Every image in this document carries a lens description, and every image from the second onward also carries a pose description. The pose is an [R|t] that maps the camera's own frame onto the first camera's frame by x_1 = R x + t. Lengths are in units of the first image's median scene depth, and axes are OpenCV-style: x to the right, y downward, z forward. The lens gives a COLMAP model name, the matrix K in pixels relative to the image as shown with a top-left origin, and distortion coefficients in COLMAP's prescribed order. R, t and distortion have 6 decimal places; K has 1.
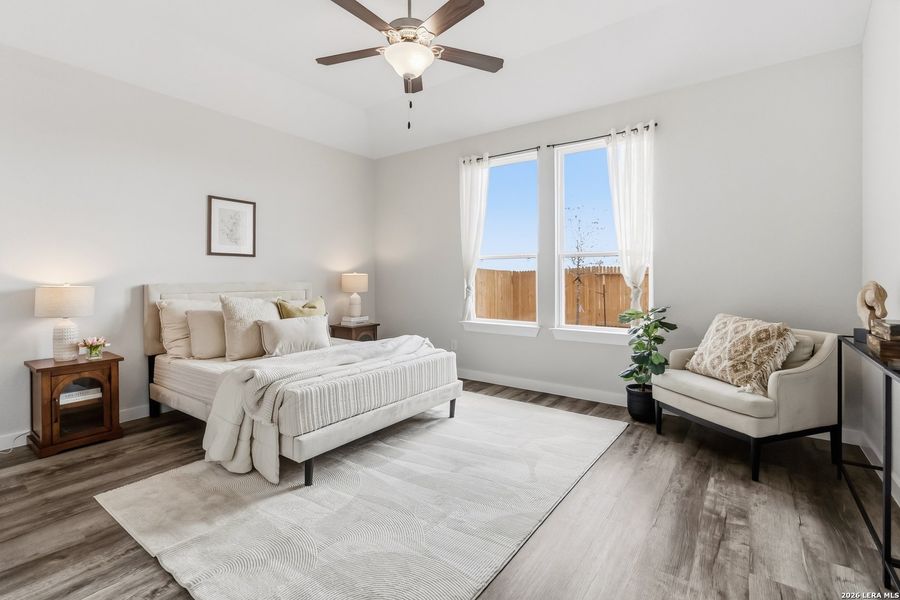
lens RADIAL K [[418.0, 0, 450.5], [0, 418.0, 280.2], [0, 0, 1]] dist [-0.000315, -0.000027]
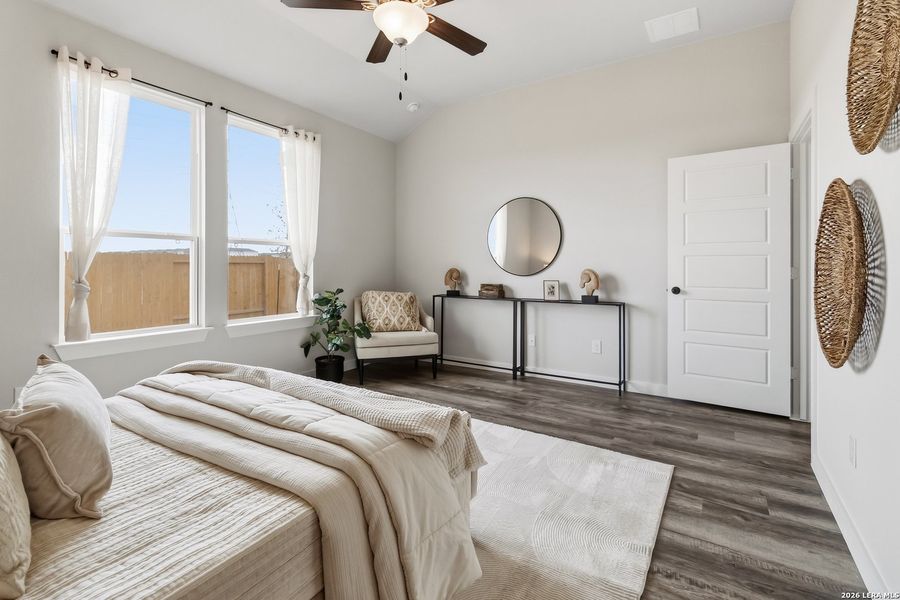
lens RADIAL K [[408.3, 0, 451.7], [0, 408.3, 281.1], [0, 0, 1]] dist [-0.002114, -0.000576]
pose [[-0.059829, -0.035668, 0.997571, -0.659748], [0.001611, 0.999357, 0.035829, -0.005960], [-0.998207, 0.003751, -0.059733, 0.636386]]
